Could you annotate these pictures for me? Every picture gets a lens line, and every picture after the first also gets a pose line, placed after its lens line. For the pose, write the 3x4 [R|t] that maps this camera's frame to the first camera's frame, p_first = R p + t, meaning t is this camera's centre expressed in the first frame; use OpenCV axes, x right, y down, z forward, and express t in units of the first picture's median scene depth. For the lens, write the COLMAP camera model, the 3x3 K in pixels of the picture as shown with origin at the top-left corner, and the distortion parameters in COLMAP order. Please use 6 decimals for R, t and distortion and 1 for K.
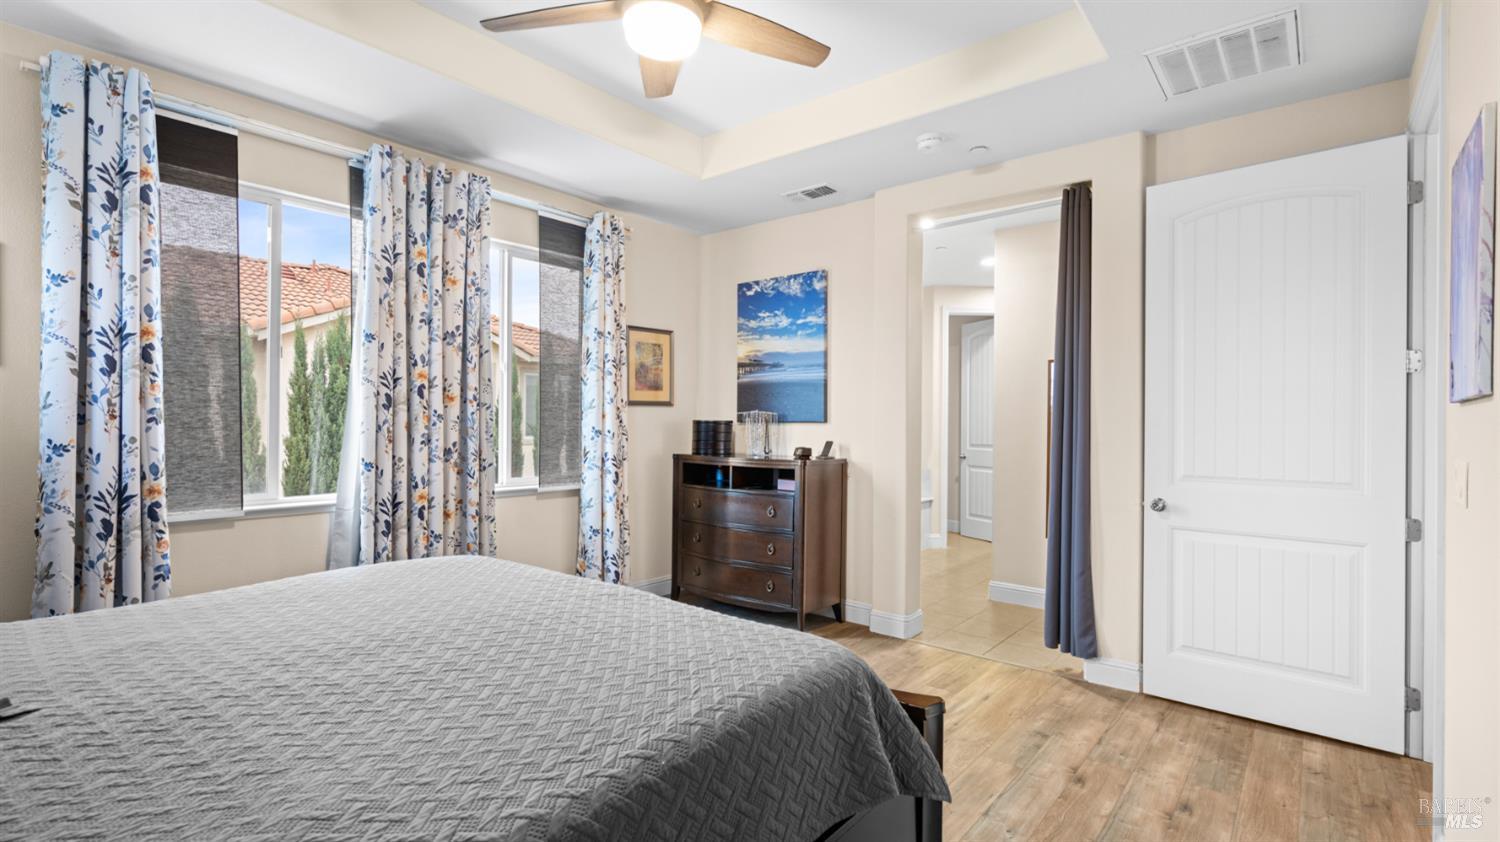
lens RADIAL K [[674.2, 0, 748.2], [0, 674.2, 421.9], [0, 0, 1]] dist [-0.003680, 0.001890]
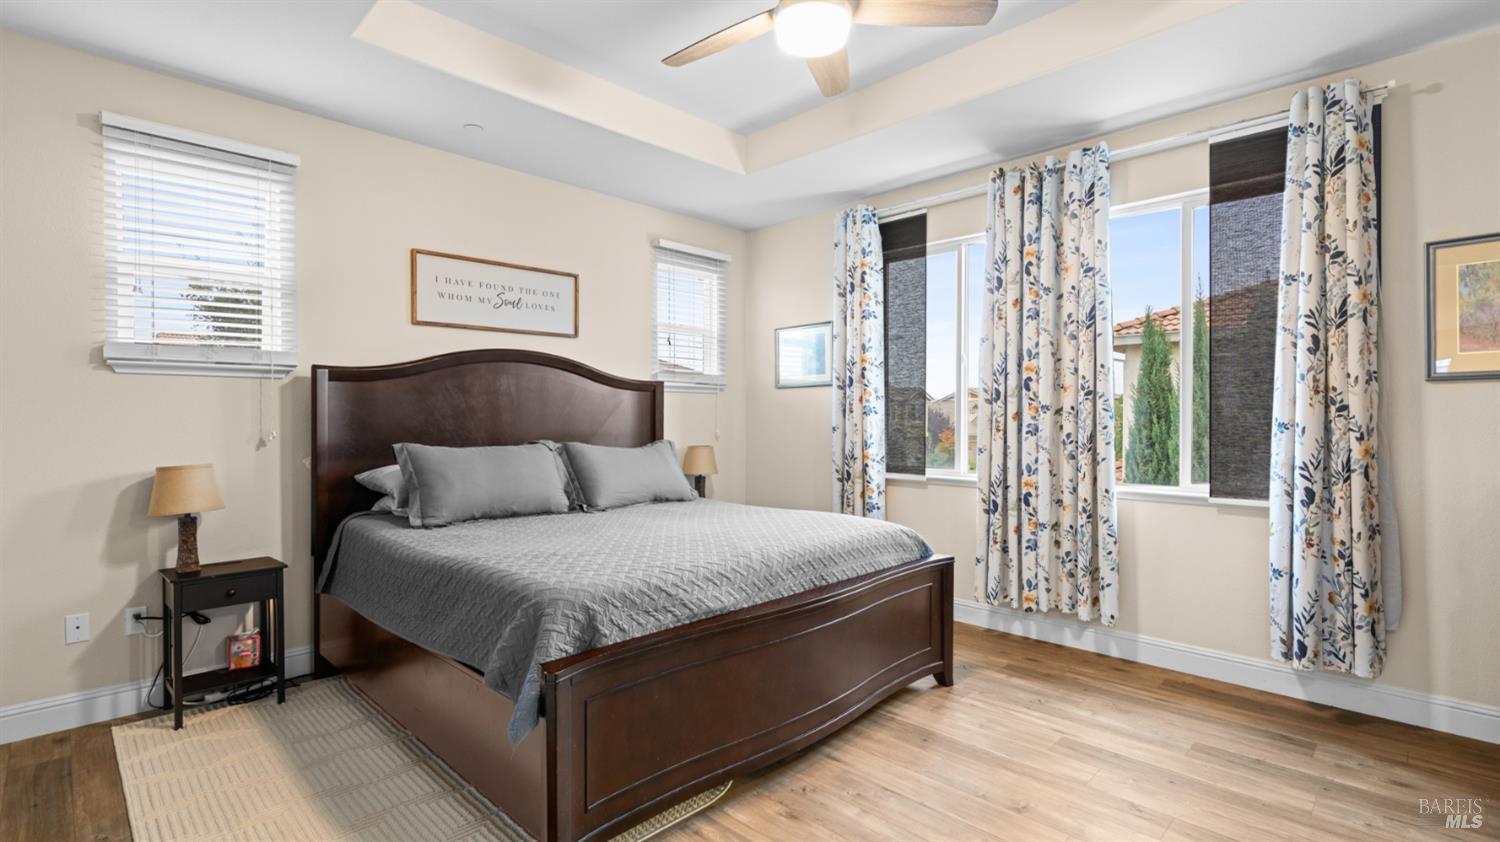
lens RADIAL K [[674.2, 0, 748.2], [0, 674.2, 421.9], [0, 0, 1]] dist [-0.003680, 0.001890]
pose [[-0.092901, 0.004259, -0.995666, 0.606366], [-0.003067, 0.999985, 0.004563, 0.010263], [0.995671, 0.003478, -0.092886, 0.660756]]
